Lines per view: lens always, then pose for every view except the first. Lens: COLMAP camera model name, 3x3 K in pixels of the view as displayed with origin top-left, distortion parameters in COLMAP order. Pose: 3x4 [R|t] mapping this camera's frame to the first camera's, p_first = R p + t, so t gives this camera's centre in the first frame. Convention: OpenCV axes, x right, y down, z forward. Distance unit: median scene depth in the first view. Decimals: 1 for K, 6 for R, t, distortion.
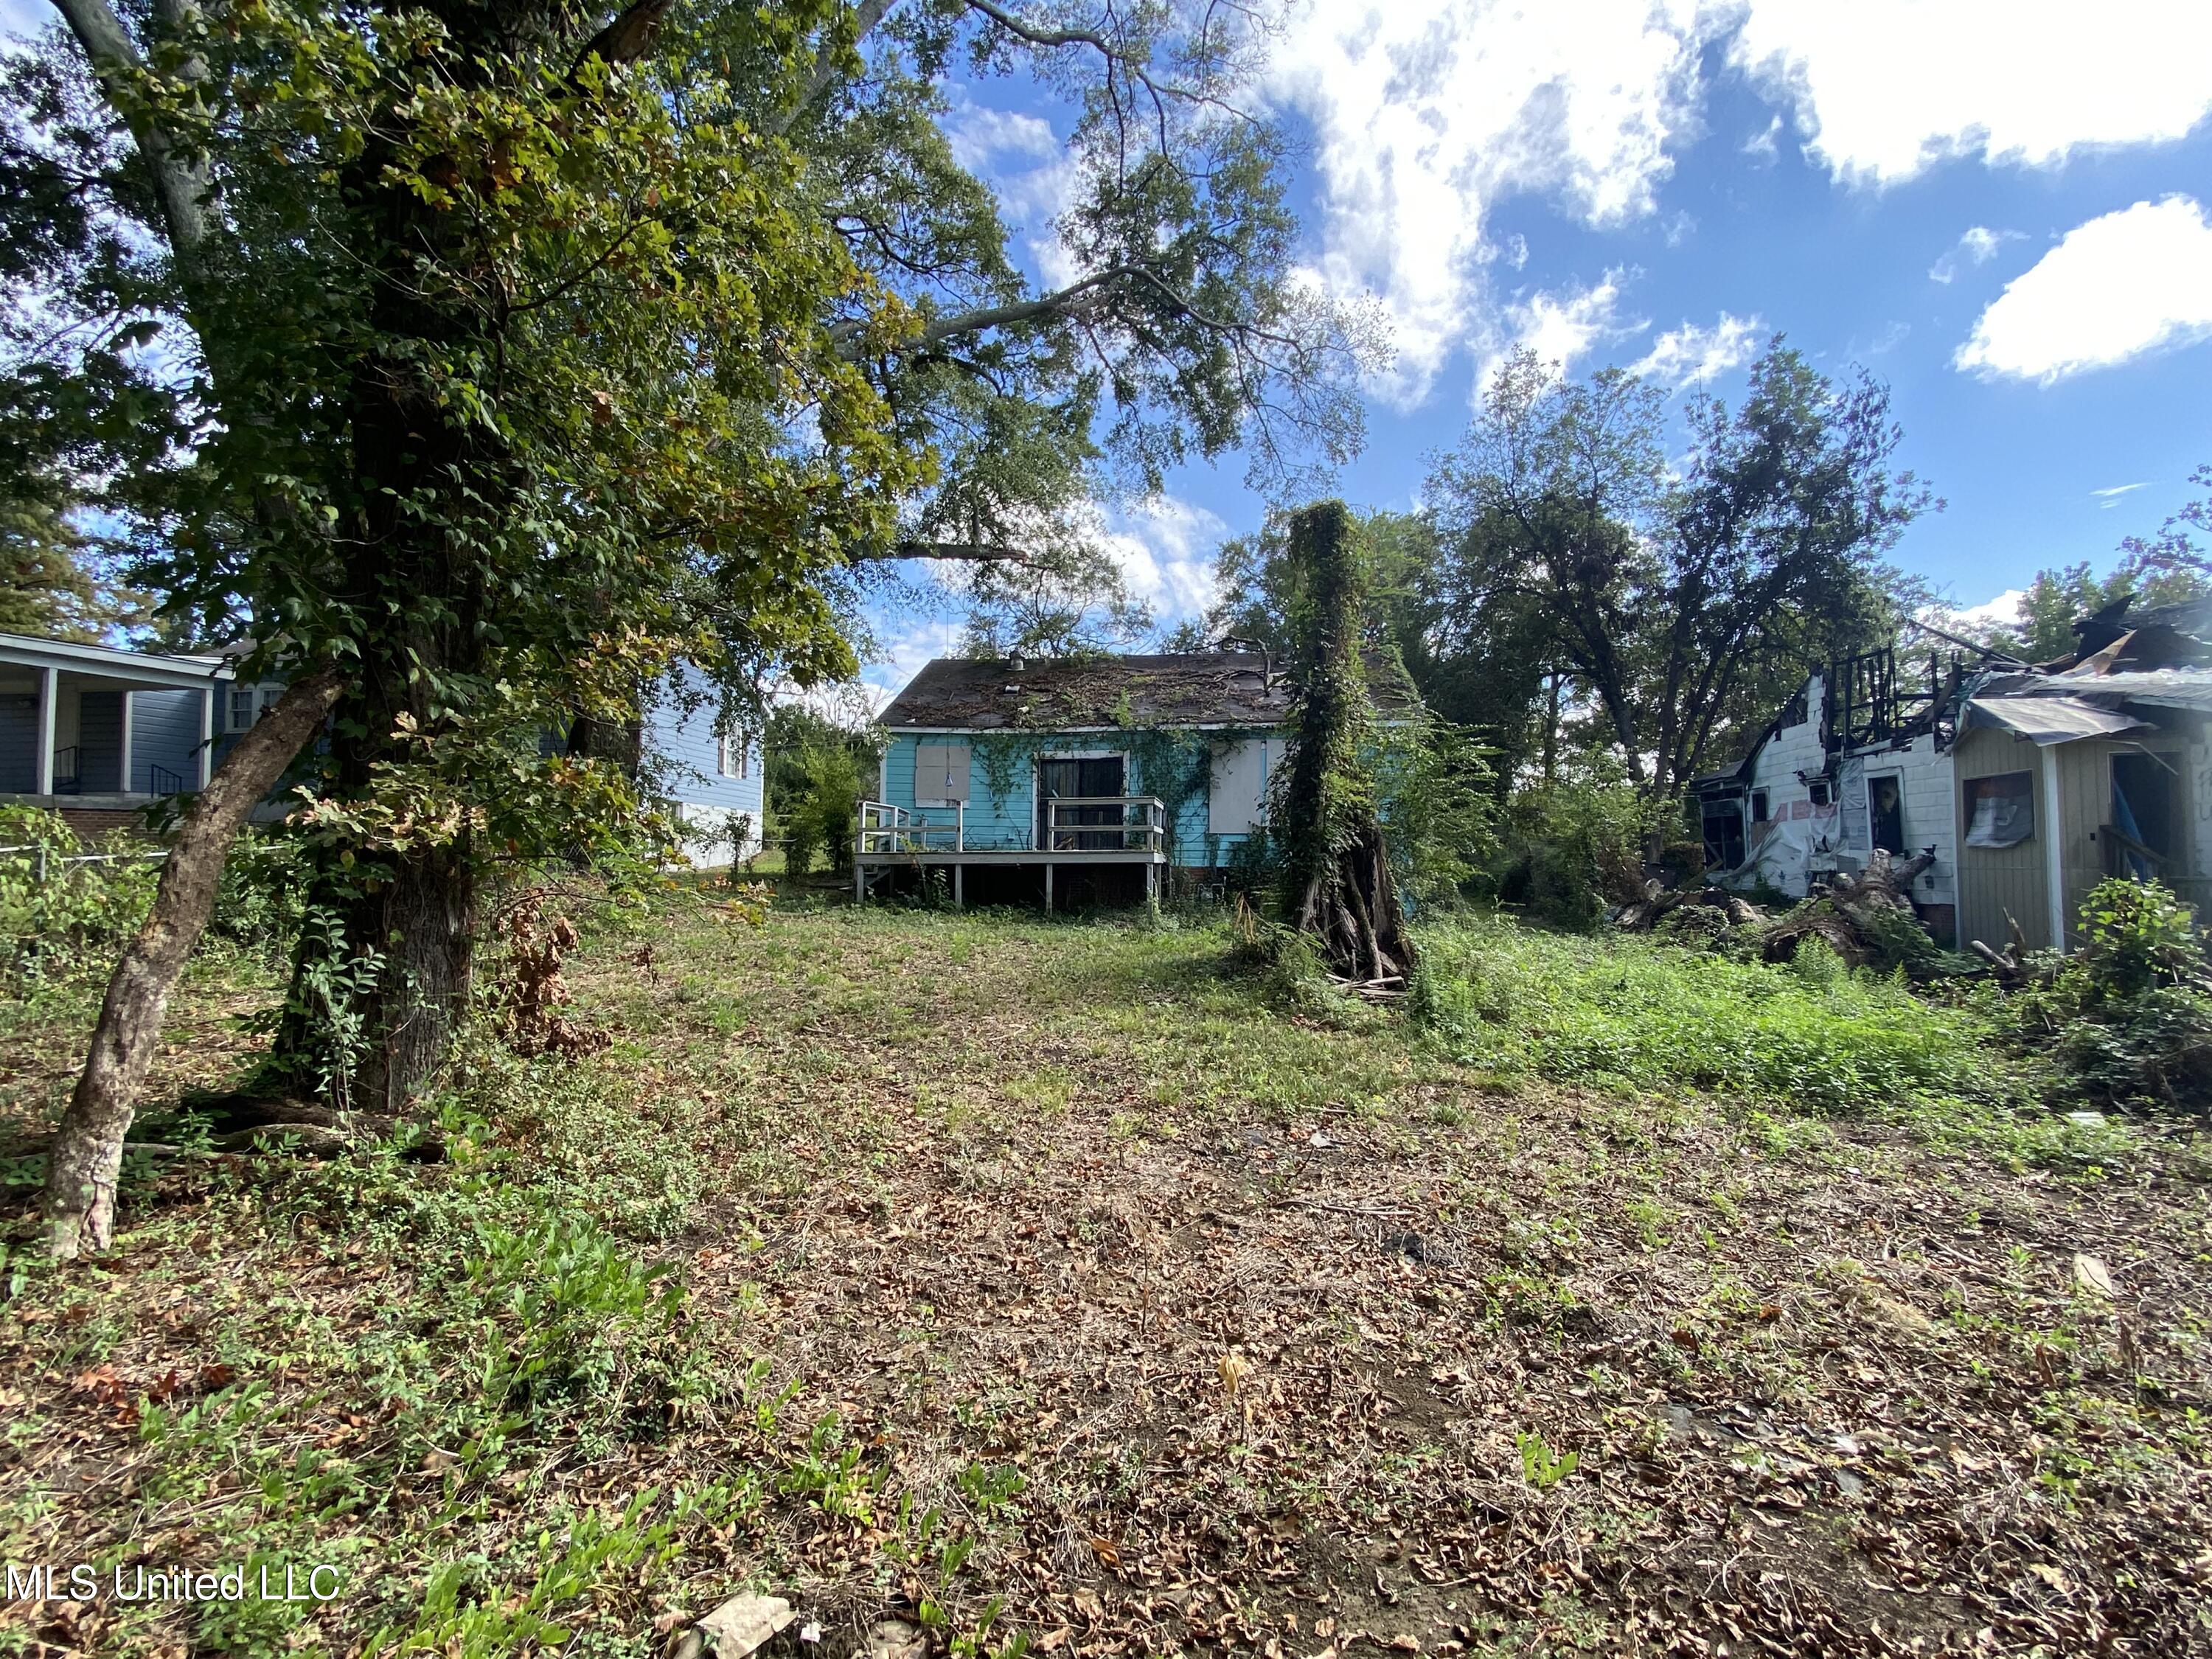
lens RADIAL K [[1026.4, 0, 1109.1], [0, 1026.4, 820.9], [0, 0, 1]] dist [0.000994, -0.013776]
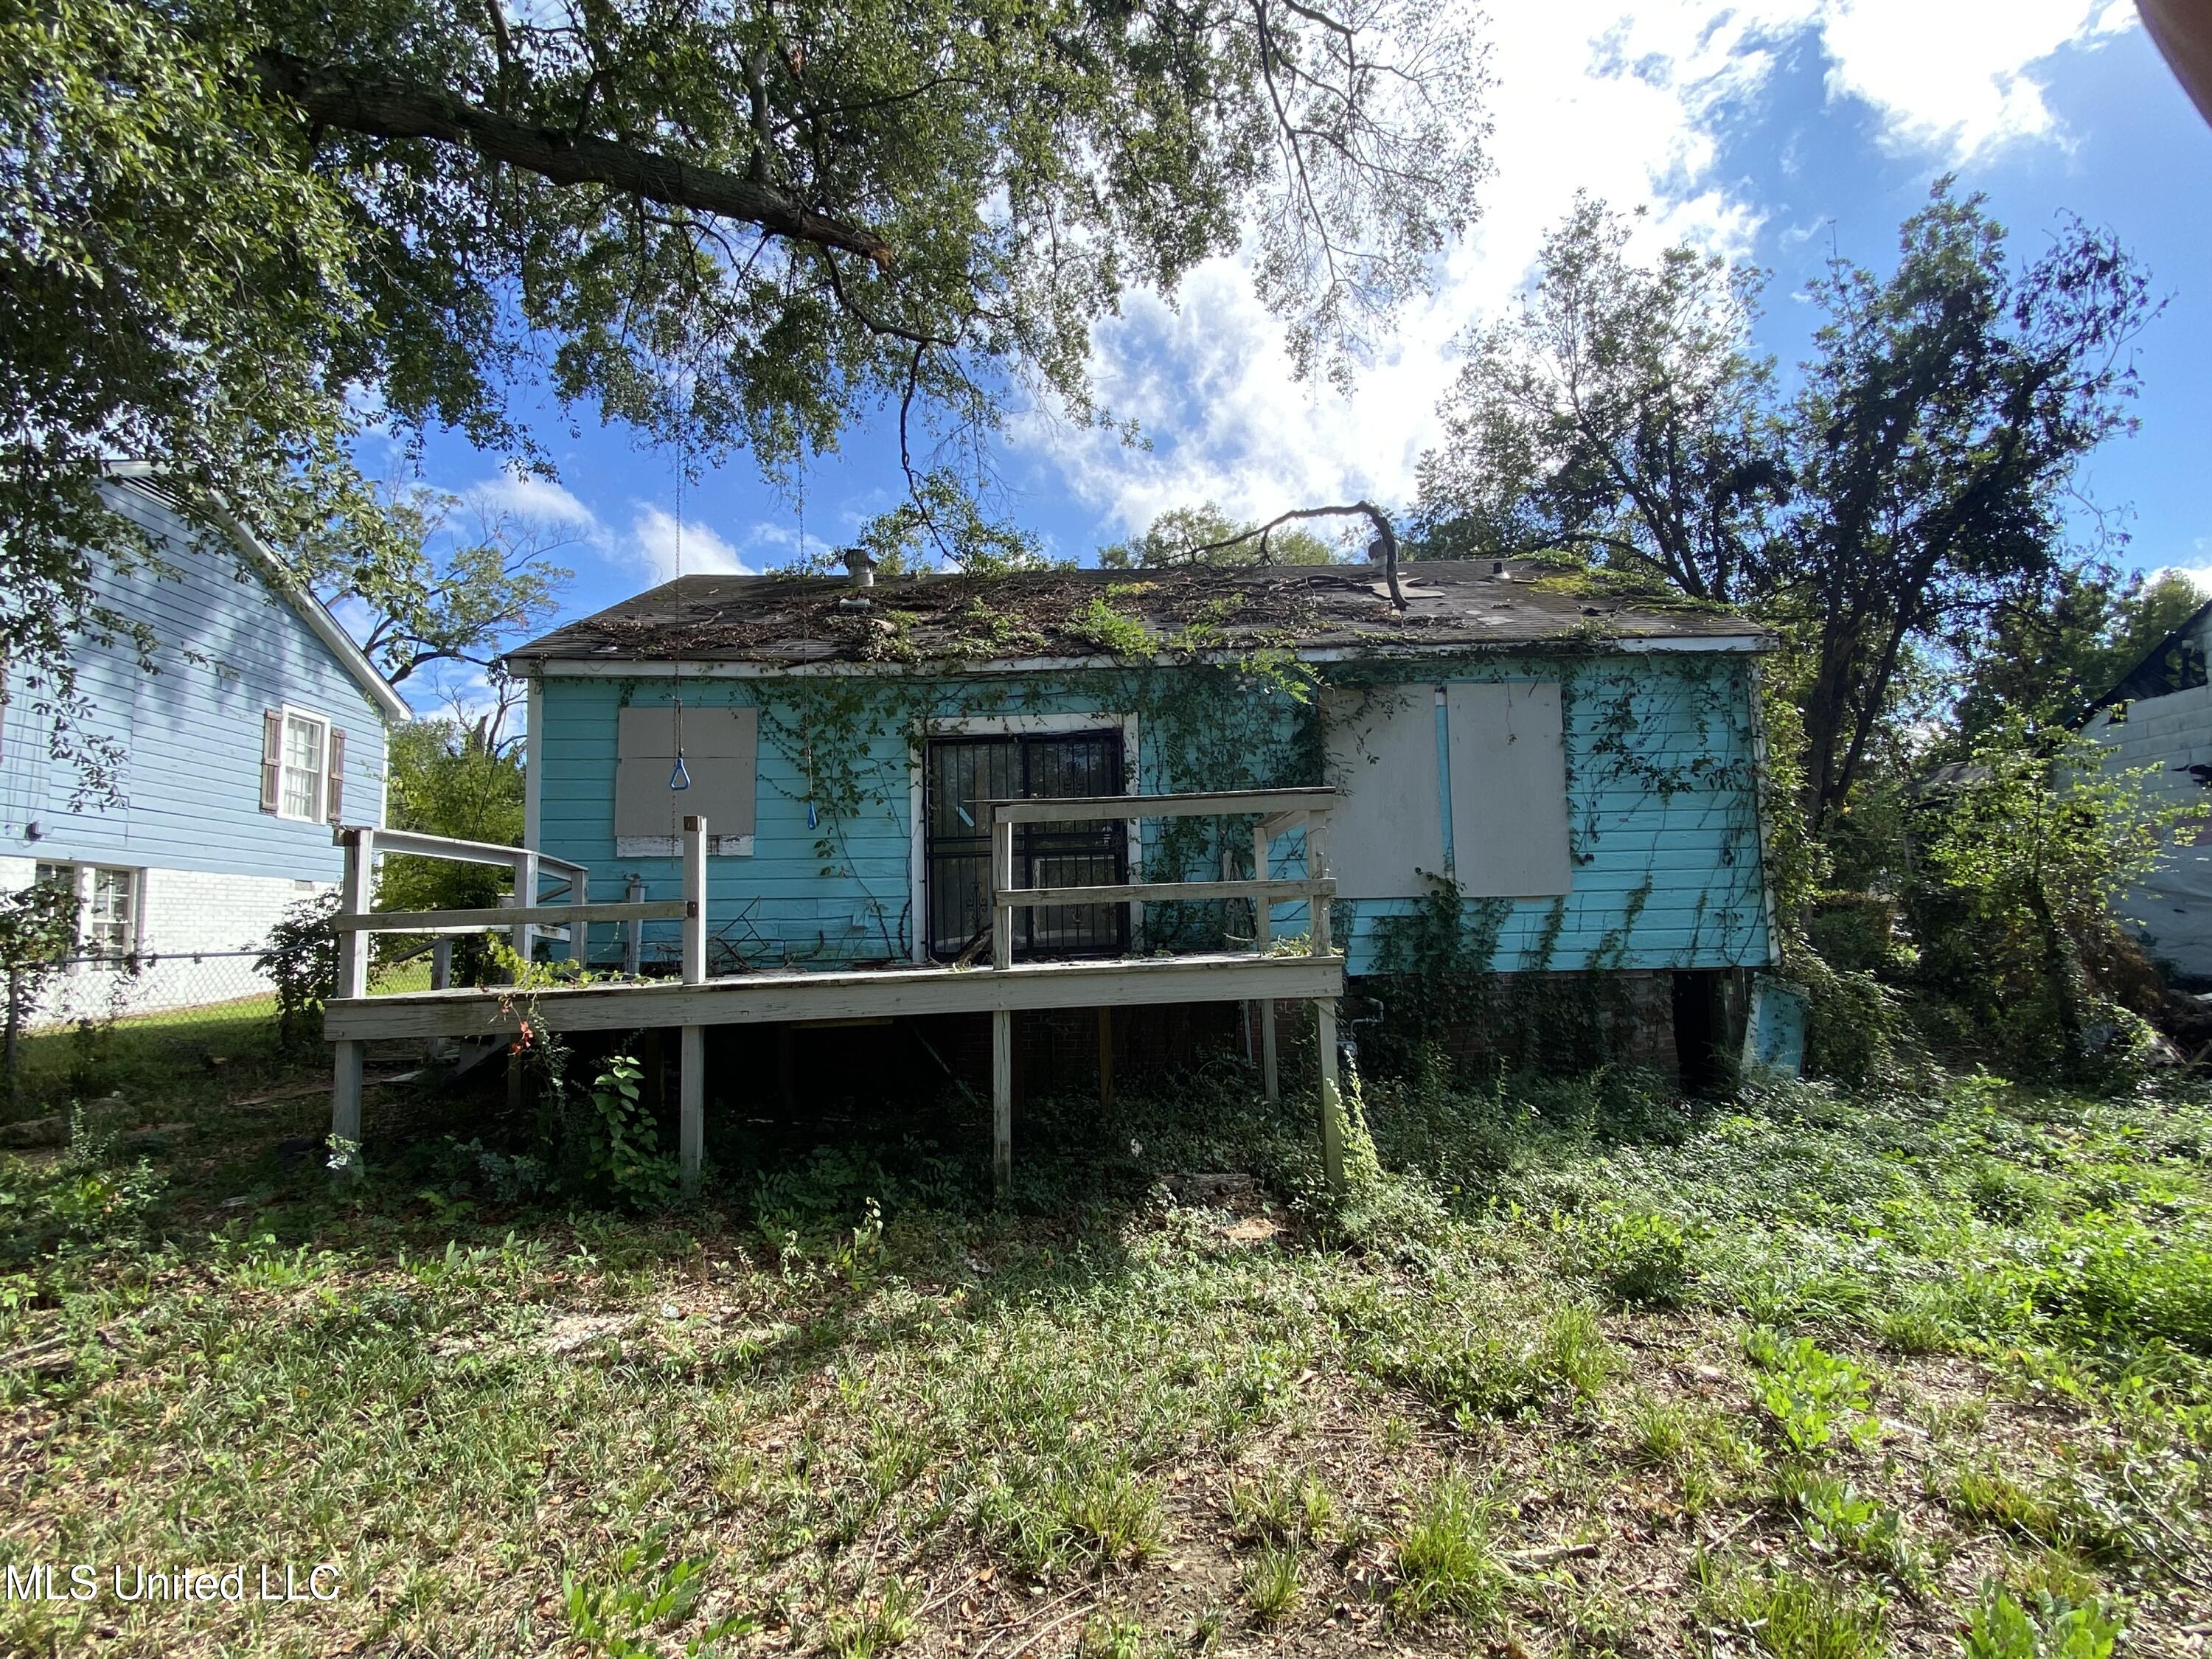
lens RADIAL K [[1155.1, 0, 1109.1], [0, 1155.1, 833.1], [0, 0, 1]] dist [0.001235, -0.000129]
pose [[0.991320, -0.022834, 0.129475, -0.056002], [0.029199, 0.998446, -0.047472, 0.004364], [-0.128190, 0.050841, 0.990446, 0.525327]]
